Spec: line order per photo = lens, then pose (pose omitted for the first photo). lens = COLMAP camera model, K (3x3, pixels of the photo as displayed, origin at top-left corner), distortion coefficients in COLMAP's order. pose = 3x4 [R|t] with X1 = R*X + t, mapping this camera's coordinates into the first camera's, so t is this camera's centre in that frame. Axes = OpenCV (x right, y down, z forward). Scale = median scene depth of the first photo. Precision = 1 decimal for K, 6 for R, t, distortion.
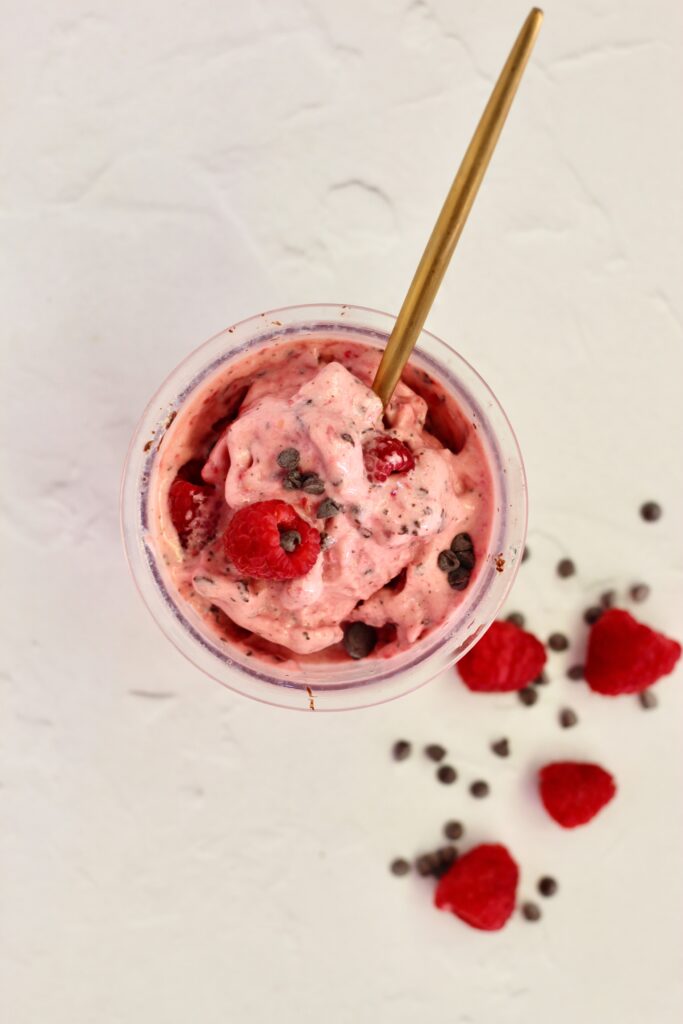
lens RADIAL K [[2711.5, 0, 341.5], [0, 2711.5, 512.0], [0, 0, 1]] dist [-0.084559, -0.648154]
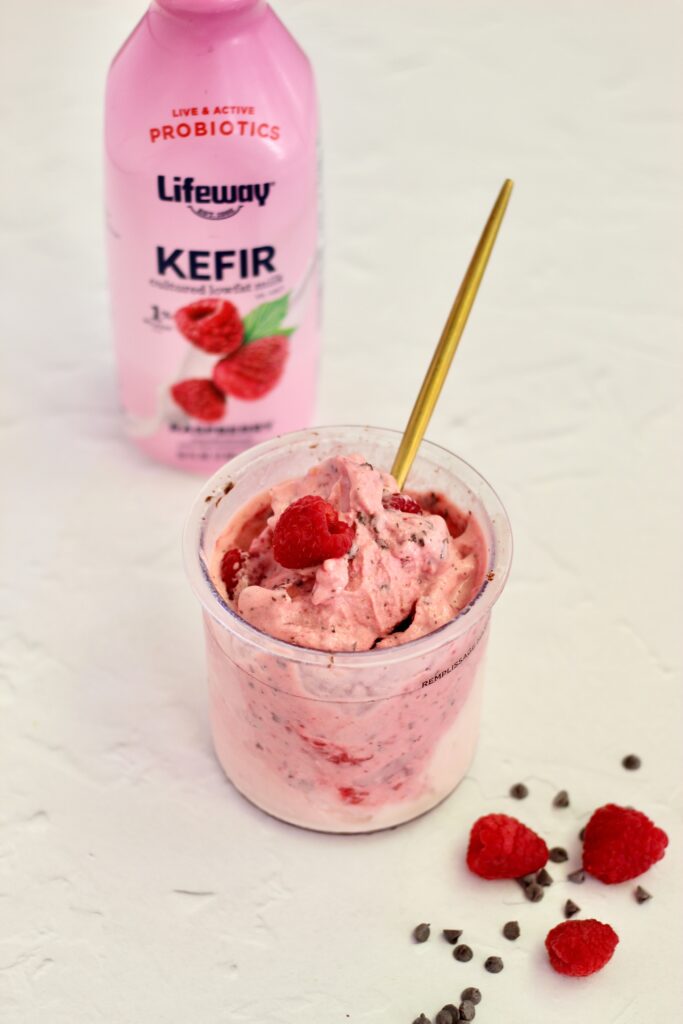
lens RADIAL K [[2711.5, 0, 341.5], [0, 2711.5, 512.0], [0, 0, 1]] dist [-0.084559, -0.648154]
pose [[0.999726, 0.009761, -0.021284, 0.016122], [-0.021875, 0.713574, -0.700238, 0.835538], [0.008353, 0.700512, 0.713592, 0.119342]]
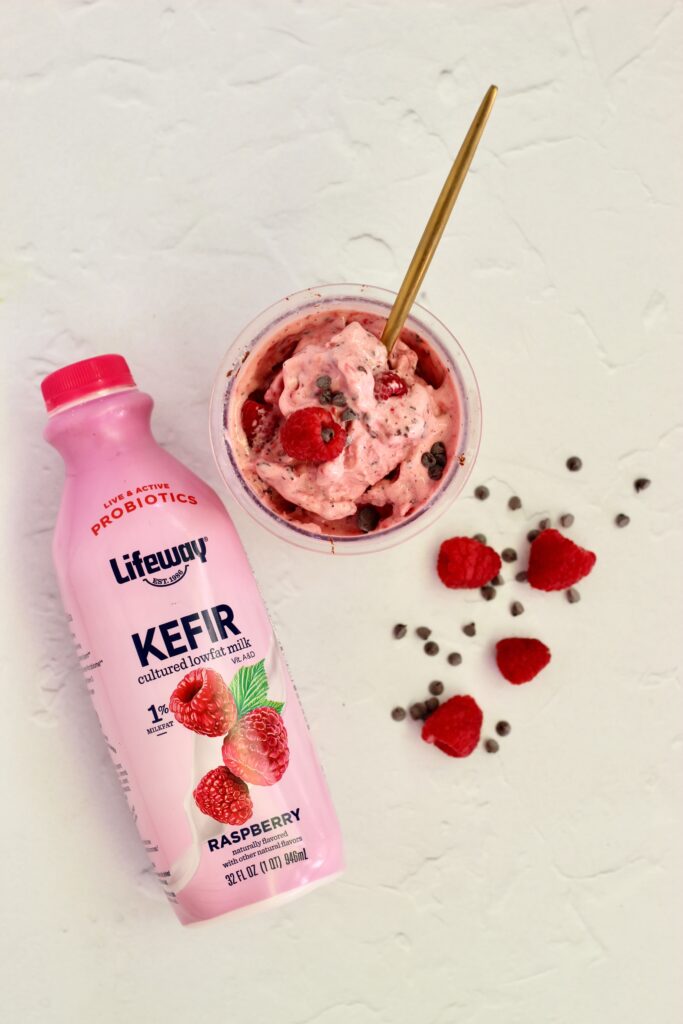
lens RADIAL K [[2711.5, 0, 341.5], [0, 2711.5, 512.0], [0, 0, 1]] dist [-0.084559, -0.648154]
pose [[0.999402, 0.031837, -0.013503, 0.012798], [-0.032749, 0.996736, -0.073792, 0.158427], [0.011110, 0.074190, 0.997182, -0.479014]]
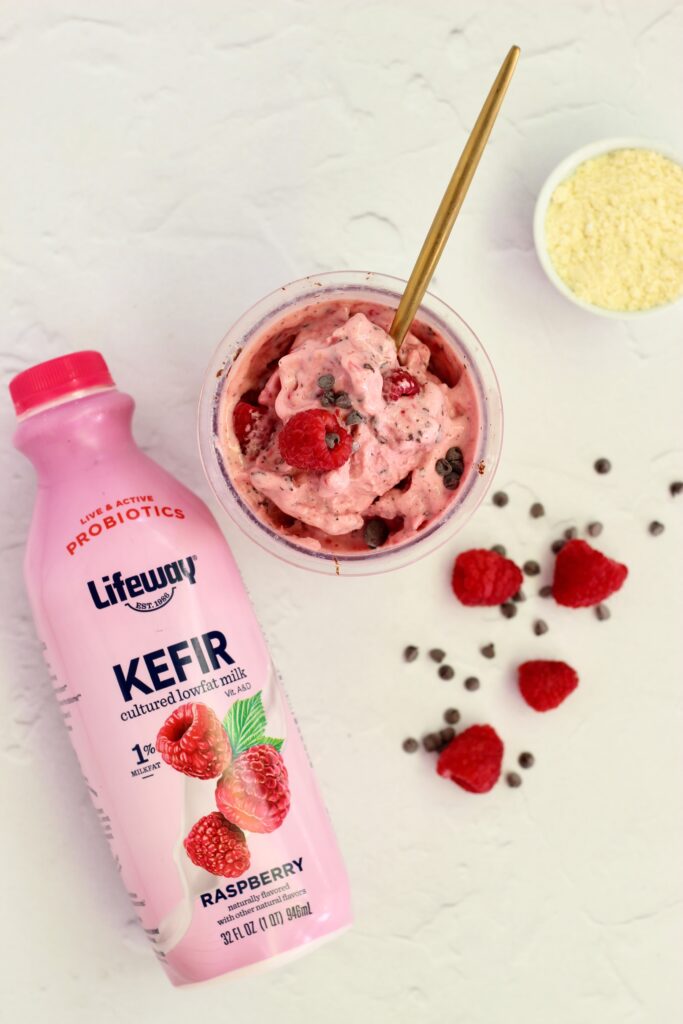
lens RADIAL K [[2711.5, 0, 341.5], [0, 2711.5, 512.0], [0, 0, 1]] dist [-0.084559, -0.648154]
pose [[0.999713, 0.022477, -0.008250, 0.000996], [-0.022920, 0.998037, -0.058282, 0.118644], [0.006923, 0.058454, 0.998266, -0.320557]]
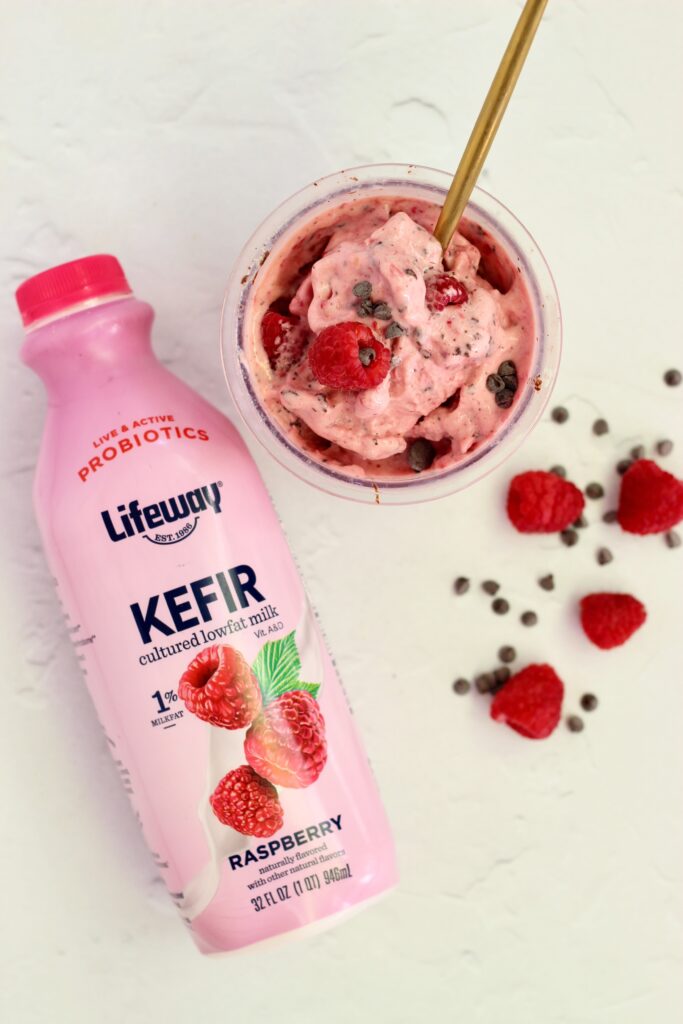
lens RADIAL K [[2711.5, 0, 341.5], [0, 2711.5, 512.0], [0, 0, 1]] dist [-0.084559, -0.648154]
pose [[0.999292, 0.018272, -0.032877, 0.012168], [-0.018807, 0.999695, -0.016017, 0.095291], [0.032574, 0.016624, 0.999331, -0.187092]]
